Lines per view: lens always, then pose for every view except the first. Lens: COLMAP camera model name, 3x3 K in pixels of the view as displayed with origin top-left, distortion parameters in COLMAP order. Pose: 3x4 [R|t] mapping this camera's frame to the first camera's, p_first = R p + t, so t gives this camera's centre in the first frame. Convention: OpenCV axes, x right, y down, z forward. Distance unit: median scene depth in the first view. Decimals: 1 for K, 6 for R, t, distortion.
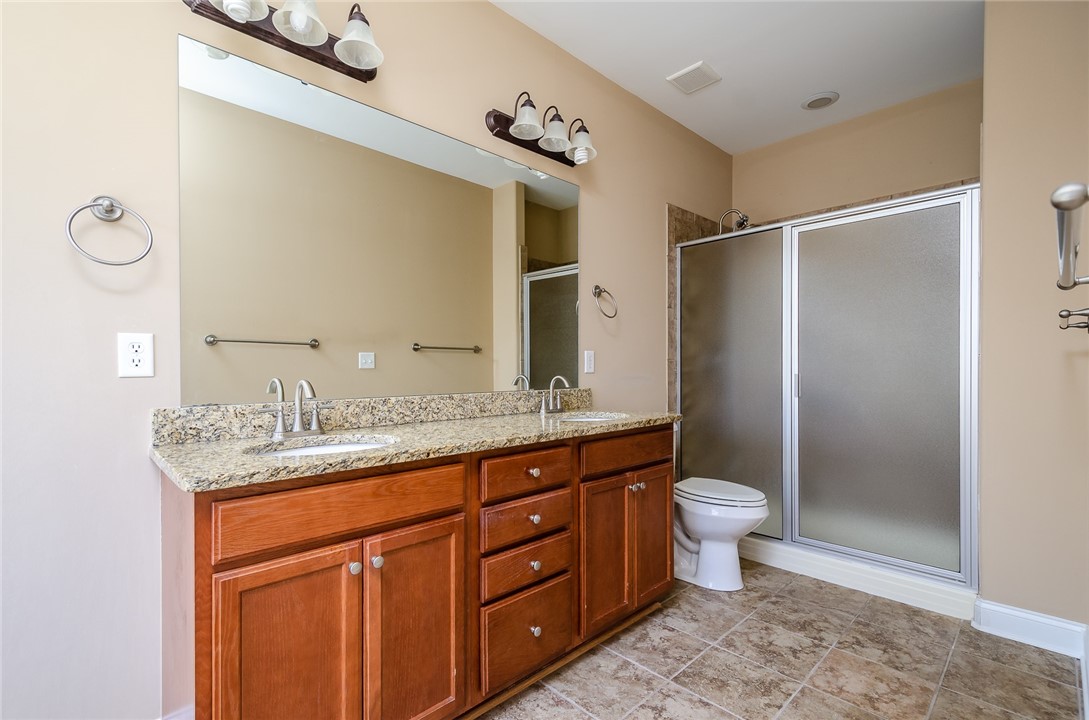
lens RADIAL K [[490.3, 0, 545.8], [0, 490.3, 366.0], [0, 0, 1]] dist [0.003165, 0.000262]
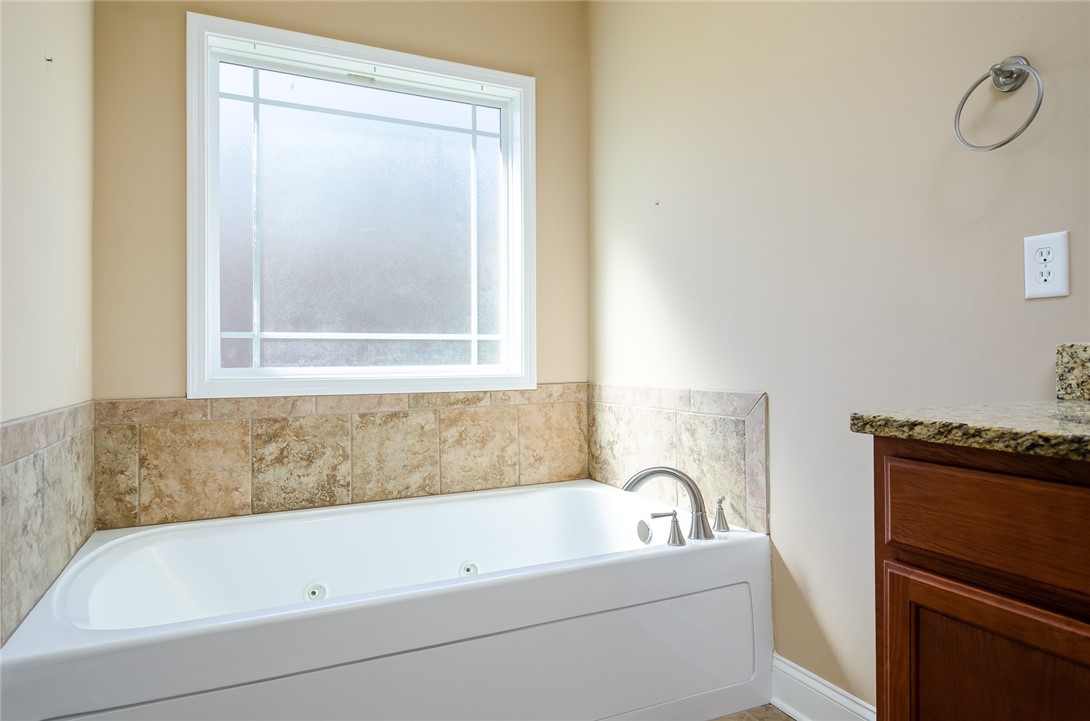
lens RADIAL K [[669.6, 0, 545.7], [0, 669.6, 355.5], [0, 0, 1]] dist [-0.002916, -0.000968]
pose [[-0.314685, 0.007110, -0.949170, 0.288168], [0.007580, 0.999959, 0.004978, 0.095923], [0.949166, -0.005628, -0.314726, 0.636054]]
